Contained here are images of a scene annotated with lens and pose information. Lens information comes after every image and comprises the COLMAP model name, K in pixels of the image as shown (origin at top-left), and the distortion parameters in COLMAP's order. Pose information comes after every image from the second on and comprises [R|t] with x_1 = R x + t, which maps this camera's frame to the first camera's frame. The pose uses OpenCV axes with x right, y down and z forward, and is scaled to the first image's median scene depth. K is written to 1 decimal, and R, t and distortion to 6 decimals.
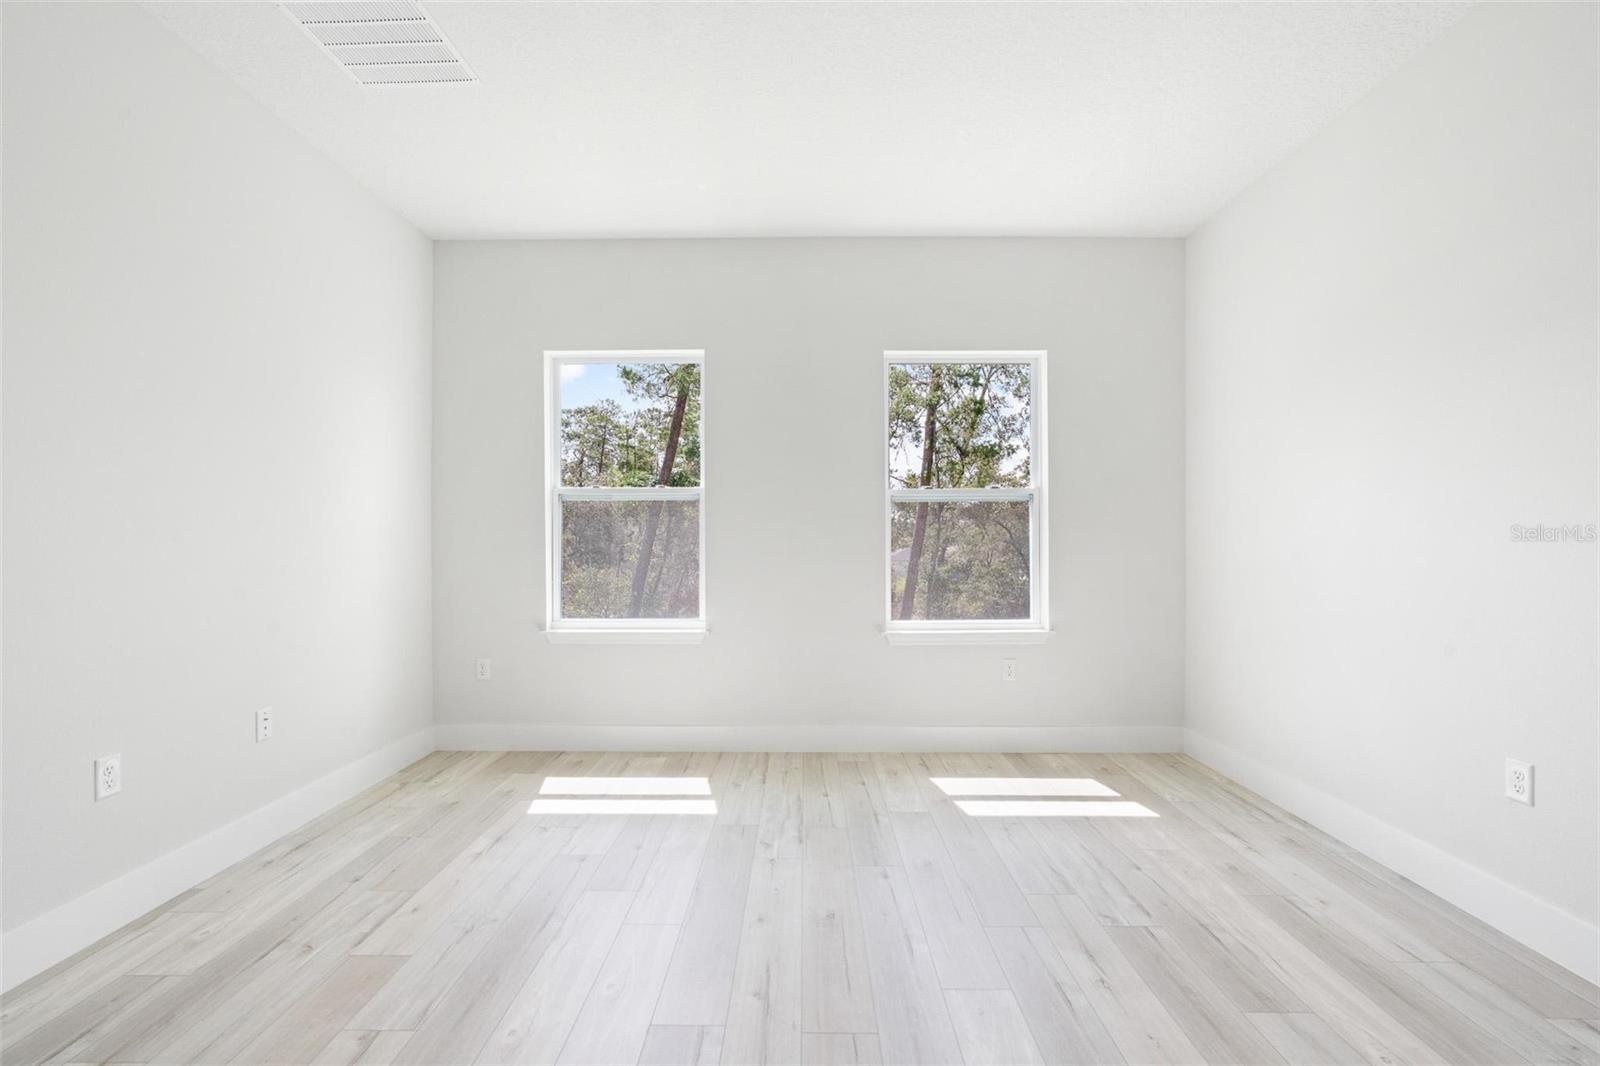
lens RADIAL K [[731.0, 0, 800.0], [0, 731.0, 533.0], [0, 0, 1]] dist [-0.001981, 0.000866]
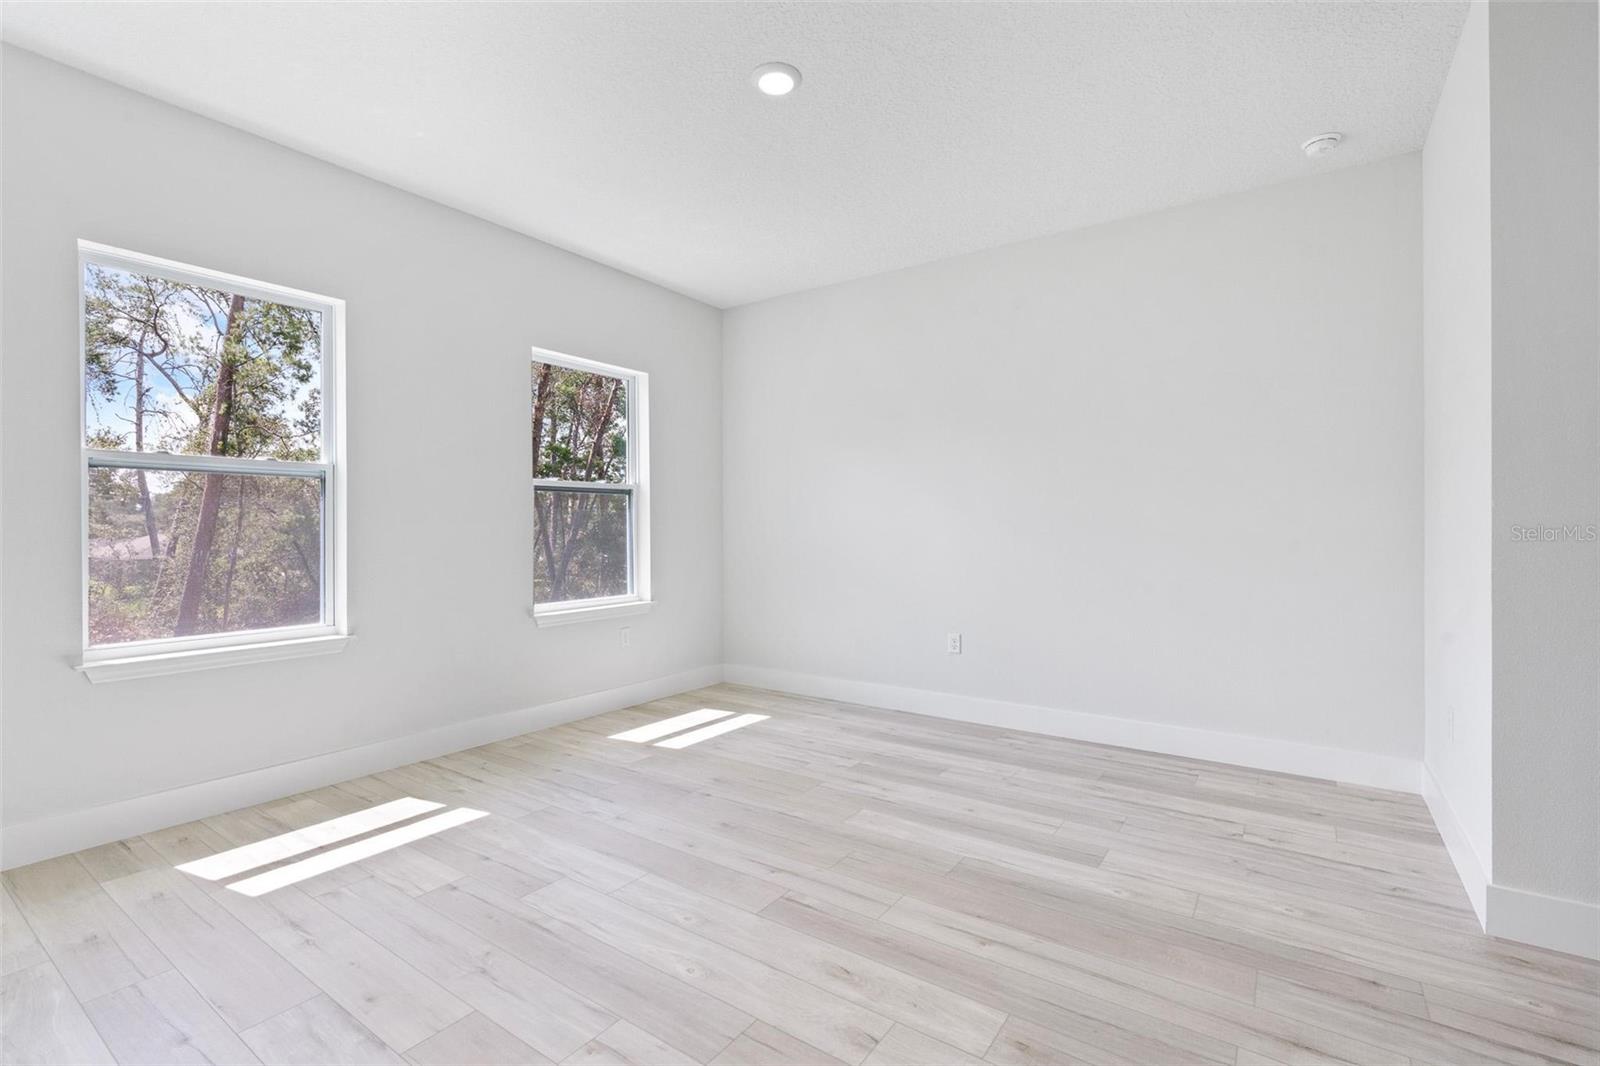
lens RADIAL K [[713.1, 0, 800.0], [0, 713.1, 533.0], [0, 0, 1]] dist [0.002156, 0.001274]
pose [[0.562149, 0.001545, 0.827035, -0.596536], [-0.007363, 0.999968, 0.003136, 0.013037], [-0.827003, -0.007853, 0.562142, 0.139124]]
